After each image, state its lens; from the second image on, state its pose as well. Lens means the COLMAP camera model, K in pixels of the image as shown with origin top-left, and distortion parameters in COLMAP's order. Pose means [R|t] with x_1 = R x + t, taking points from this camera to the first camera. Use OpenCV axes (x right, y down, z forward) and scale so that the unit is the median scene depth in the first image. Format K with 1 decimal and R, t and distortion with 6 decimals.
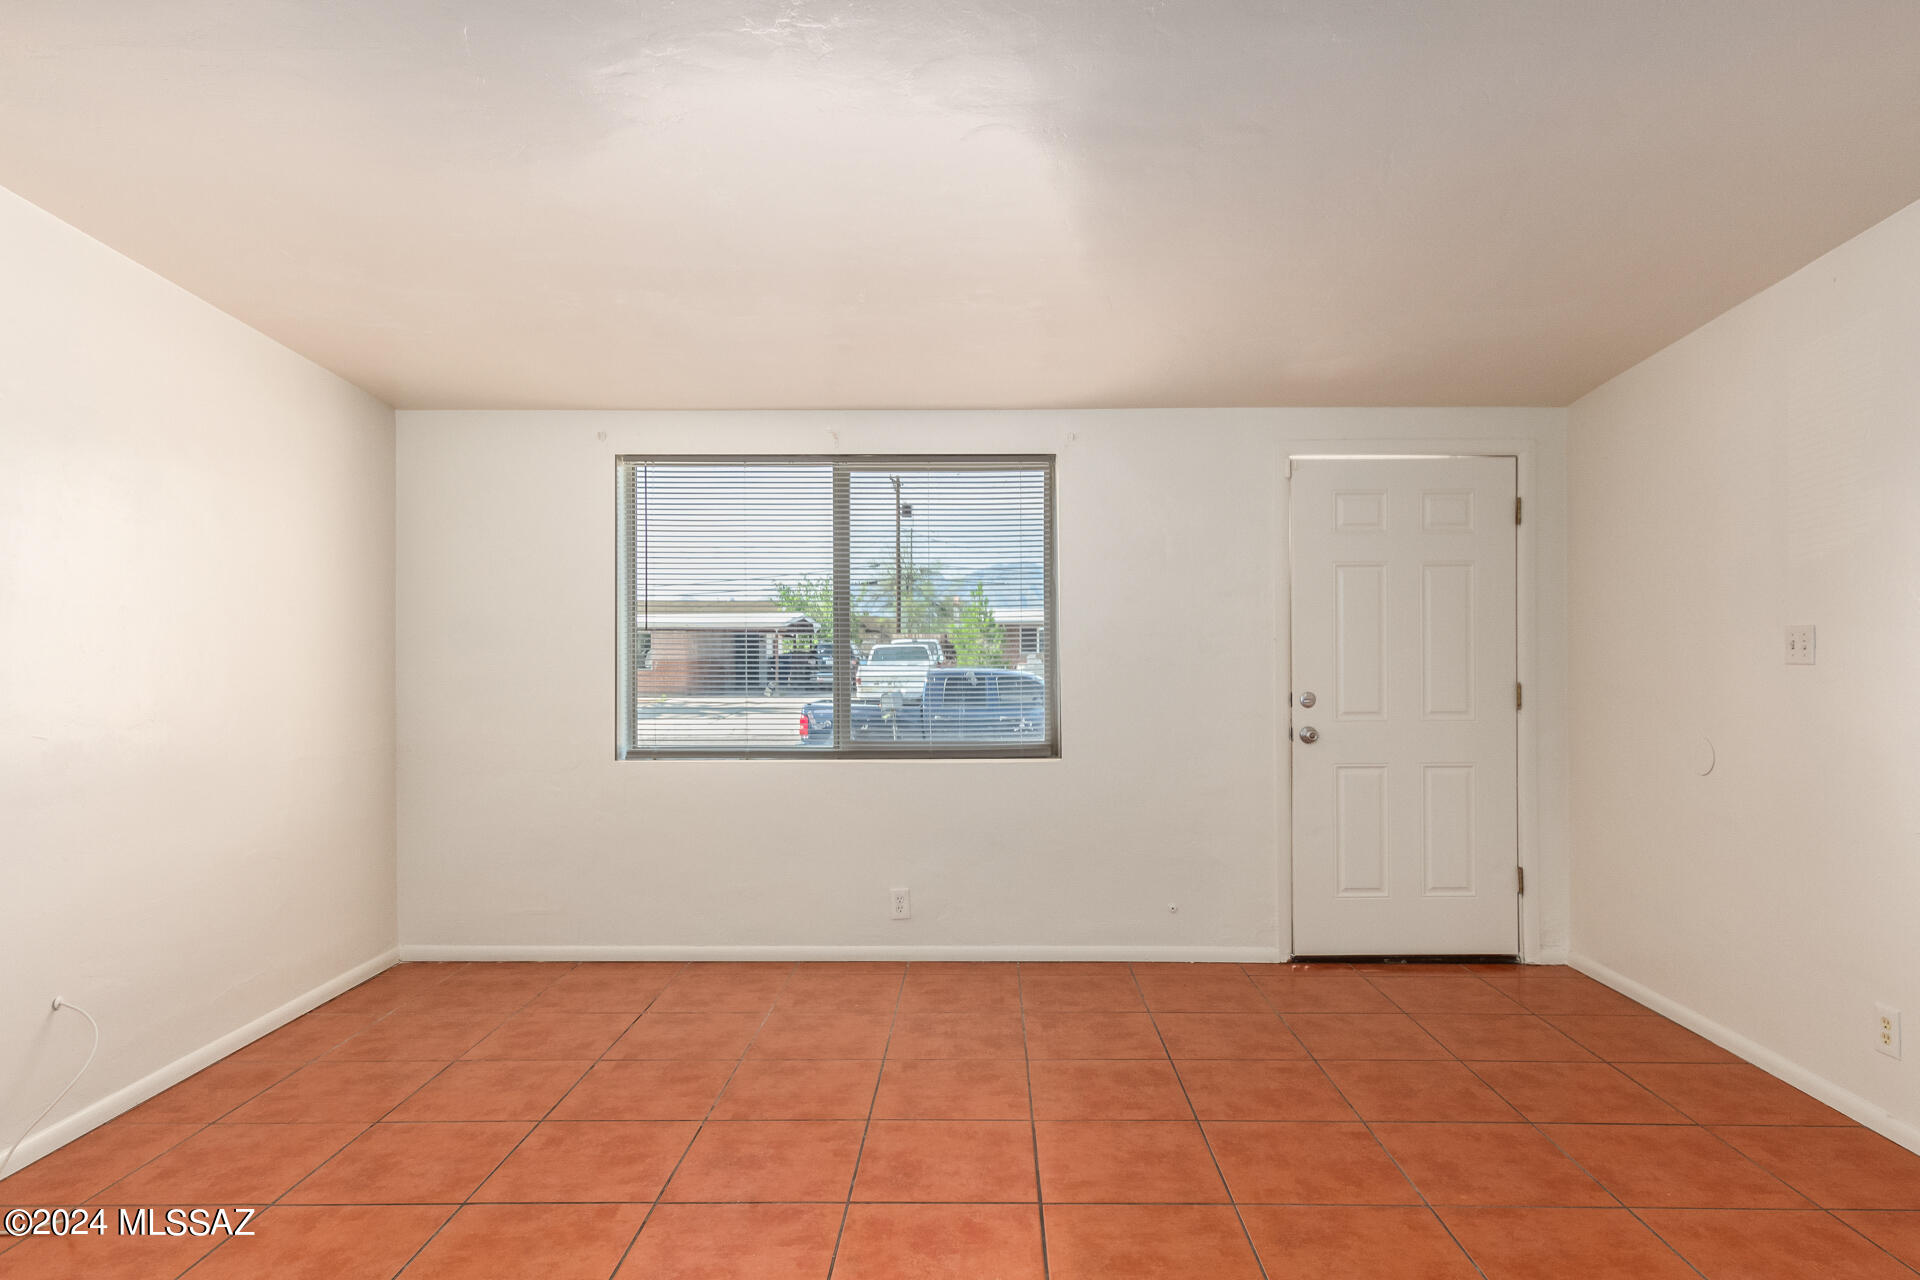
lens RADIAL K [[1132.8, 0, 974.6], [0, 1132.8, 644.4], [0, 0, 1]] dist [0.017422, 0.002748]
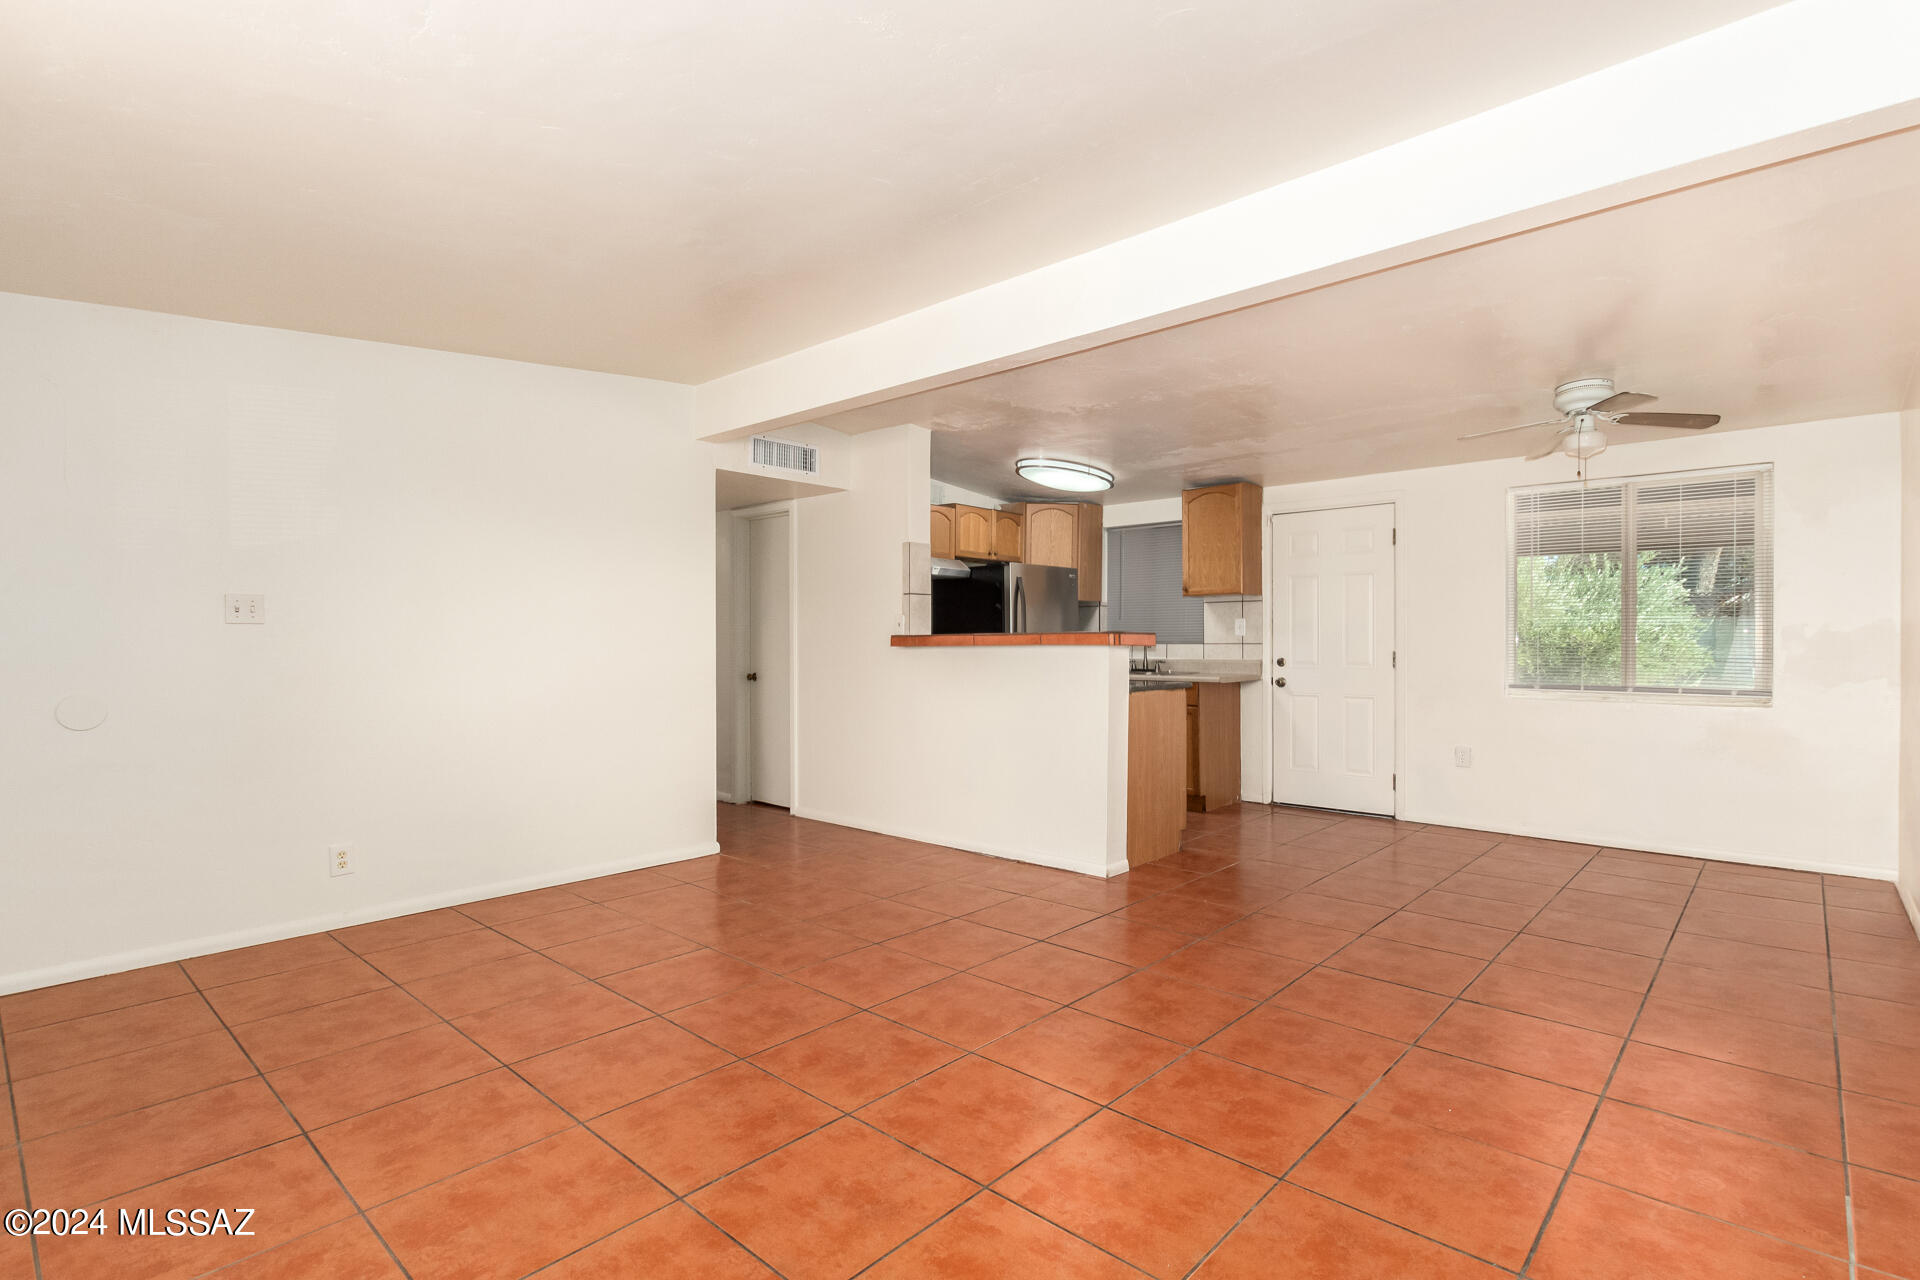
lens RADIAL K [[909.1, 0, 969.0], [0, 909.1, 648.0], [0, 0, 1]] dist [0.016782, -0.001461]
pose [[-0.744537, 0.000722, 0.667581, -0.544450], [0.007846, 0.999940, 0.007669, 0.039325], [-0.667535, 0.010948, -0.744498, 1.112954]]
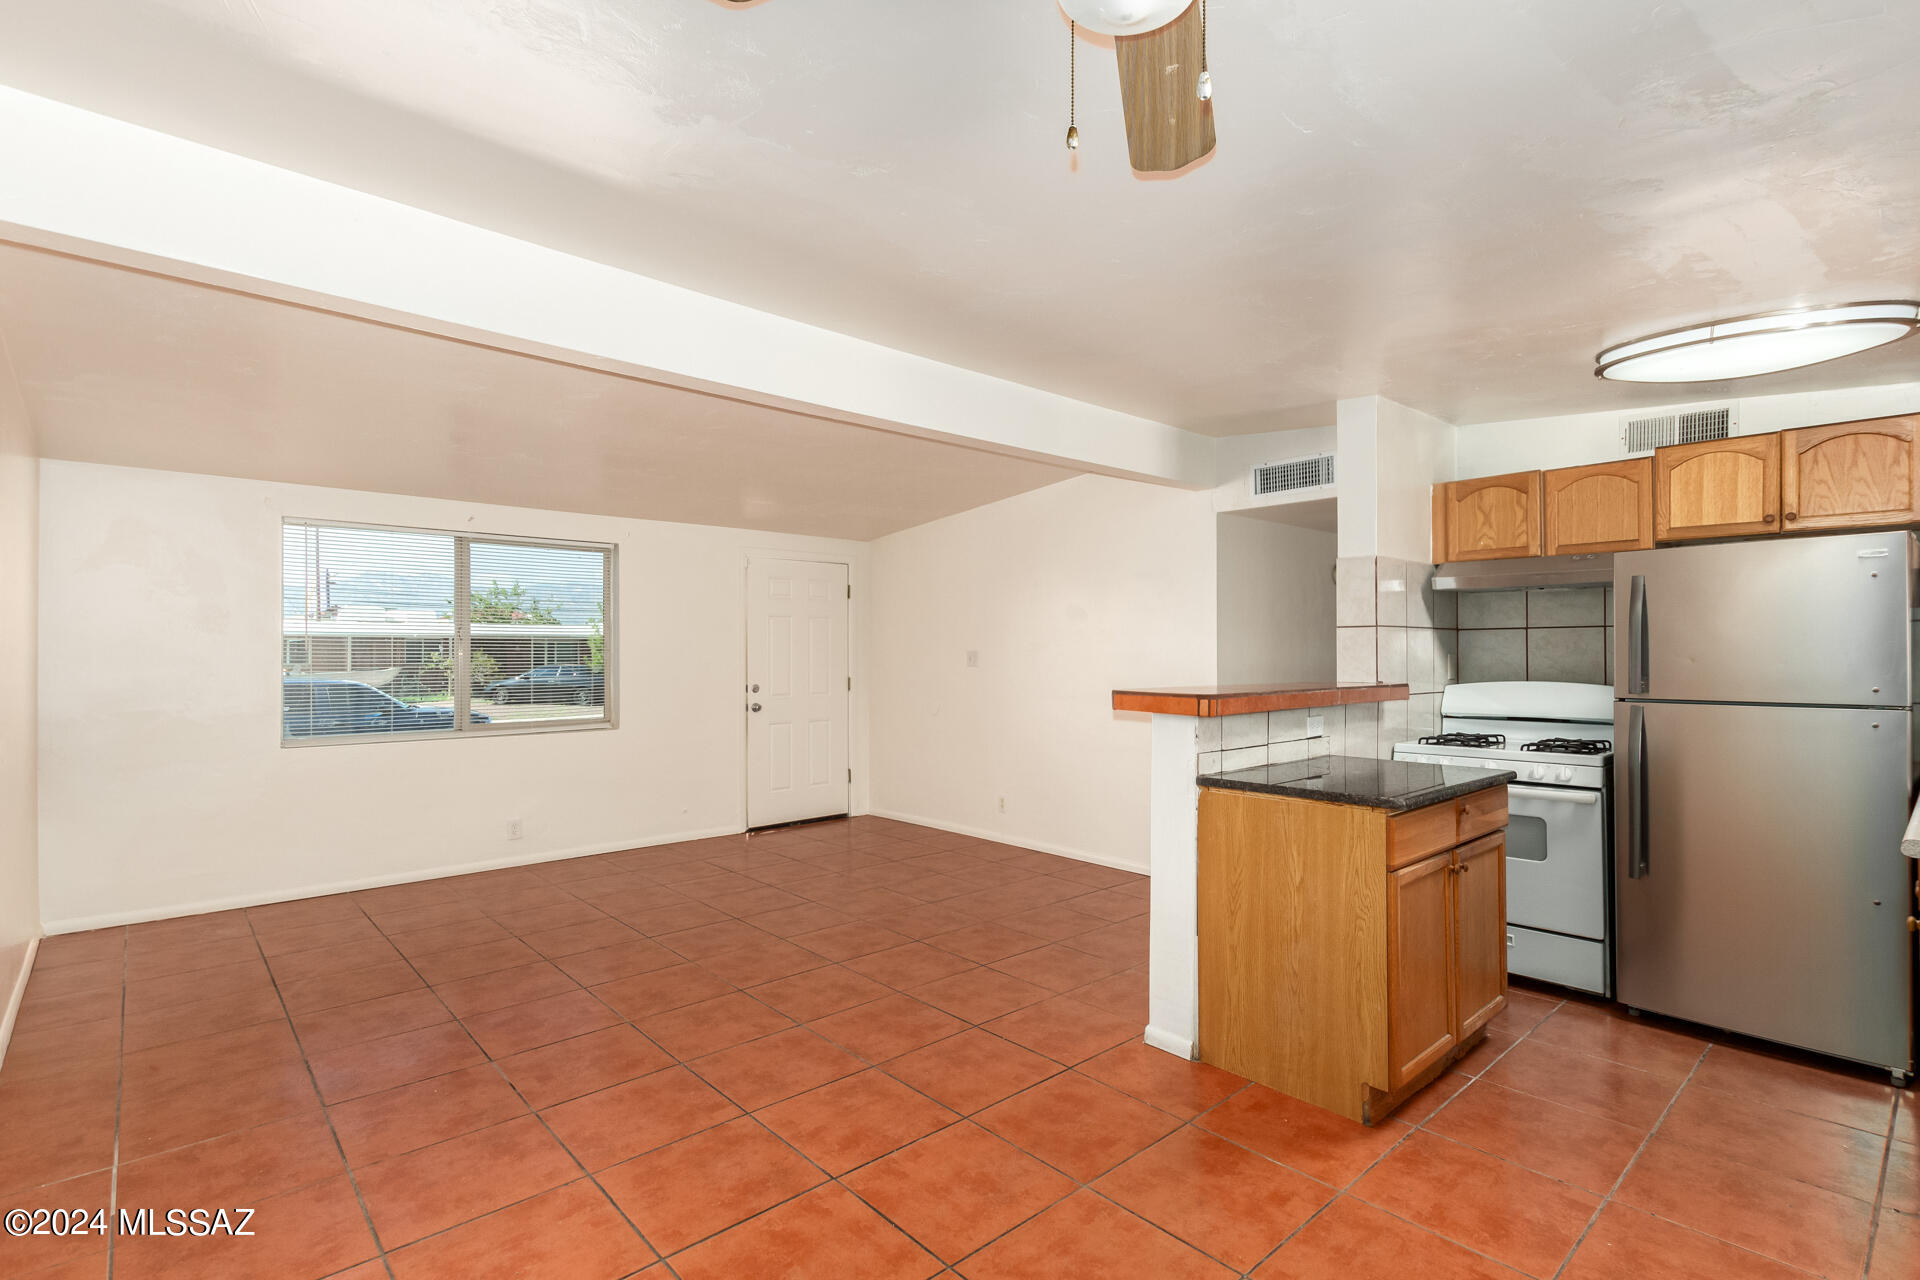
lens RADIAL K [[909.1, 0, 978.0], [0, 909.1, 642.2], [0, 0, 1]] dist [0.016782, -0.001461]
pose [[0.732295, 0.007421, 0.680947, -0.566176], [0.004277, 0.999871, -0.015496, -0.003412], [-0.680974, 0.014260, 0.732169, -0.421886]]
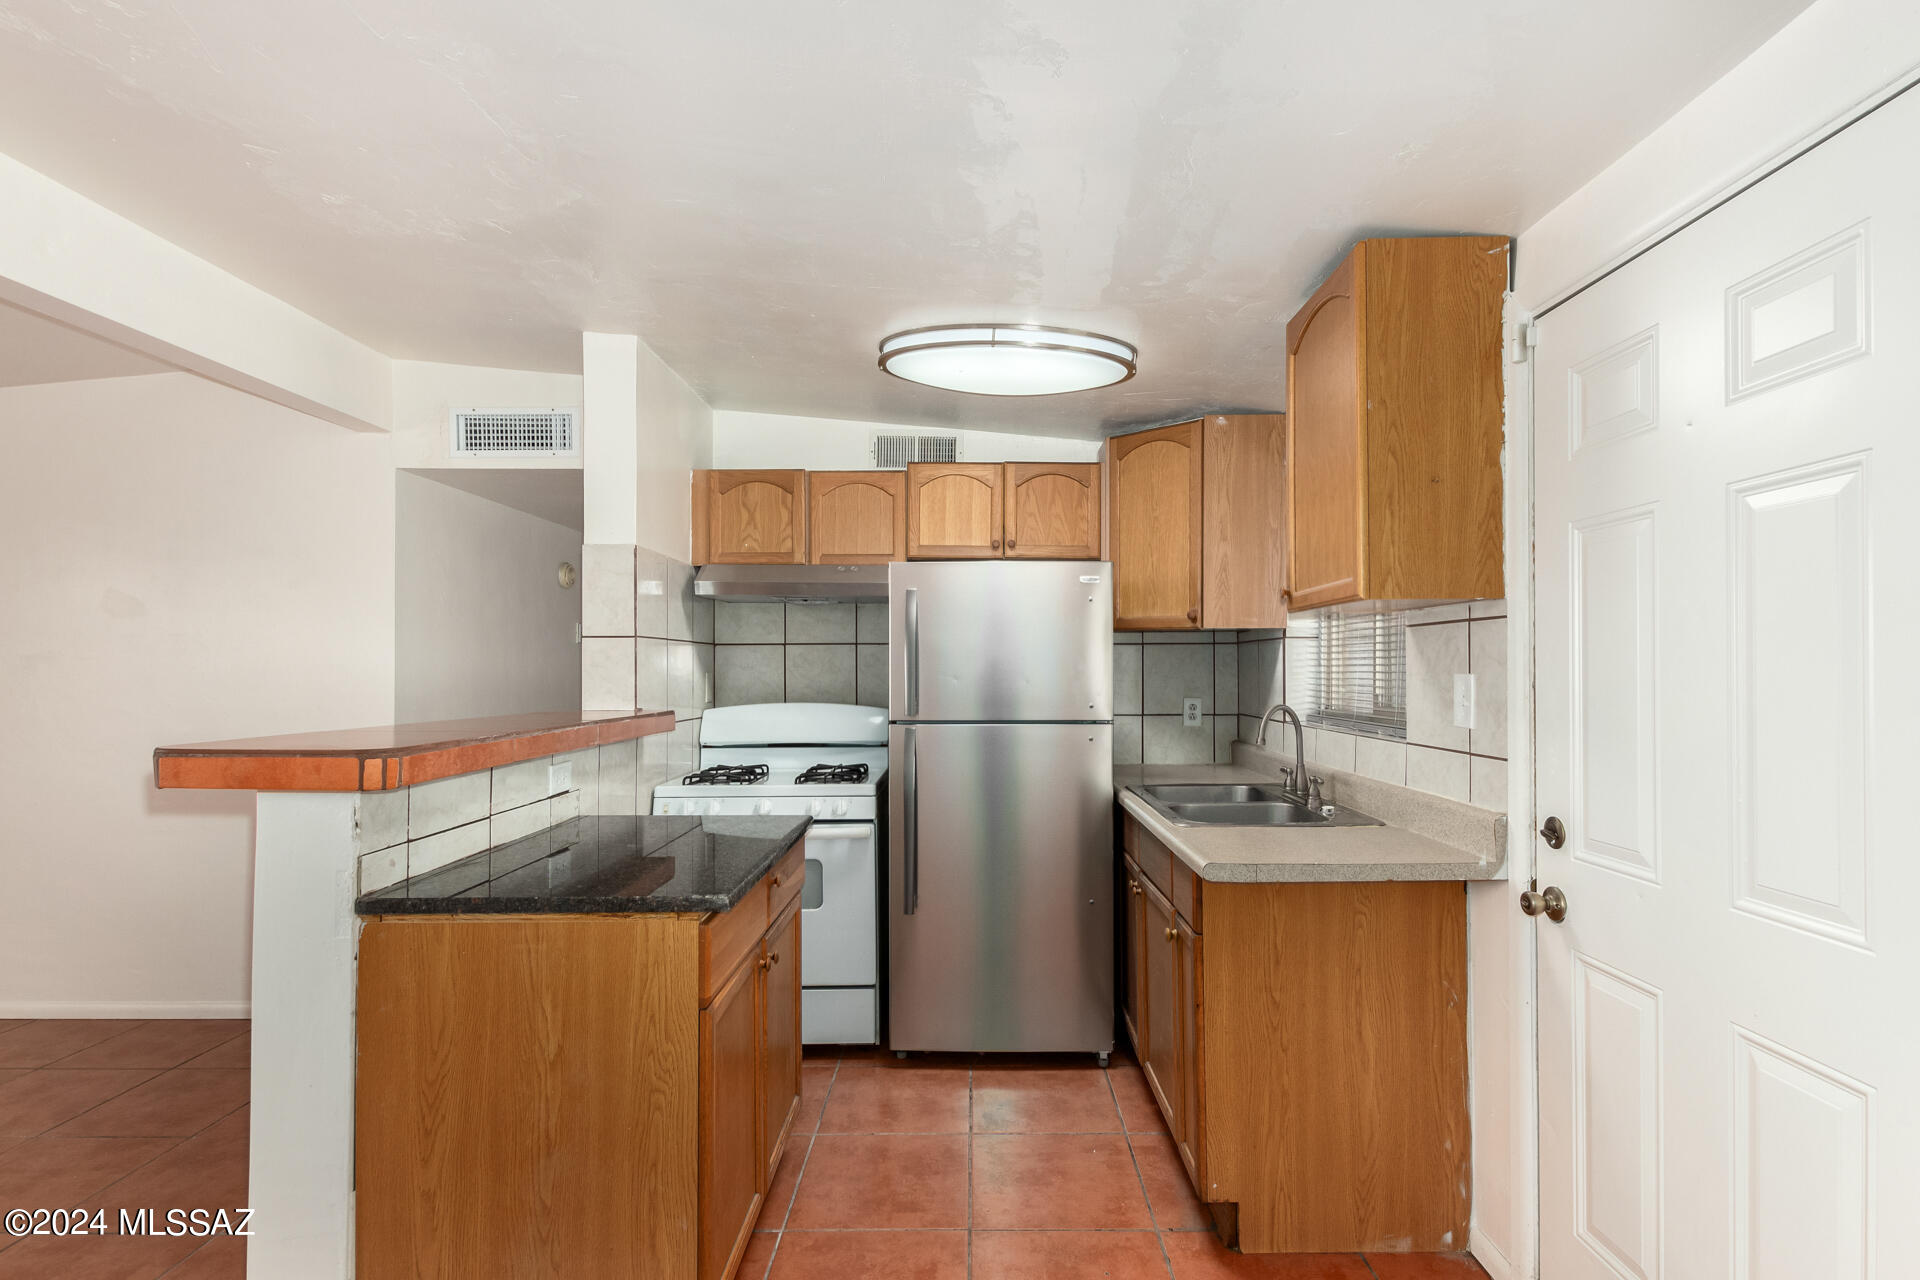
lens RADIAL K [[909.1, 0, 971.3], [0, 909.1, 664.8], [0, 0, 1]] dist [0.016782, -0.001461]
pose [[-0.003257, 0.006403, 0.999974, -0.319168], [0.007123, 0.999954, -0.006380, -0.004554], [-0.999969, 0.007102, -0.003302, -0.258416]]
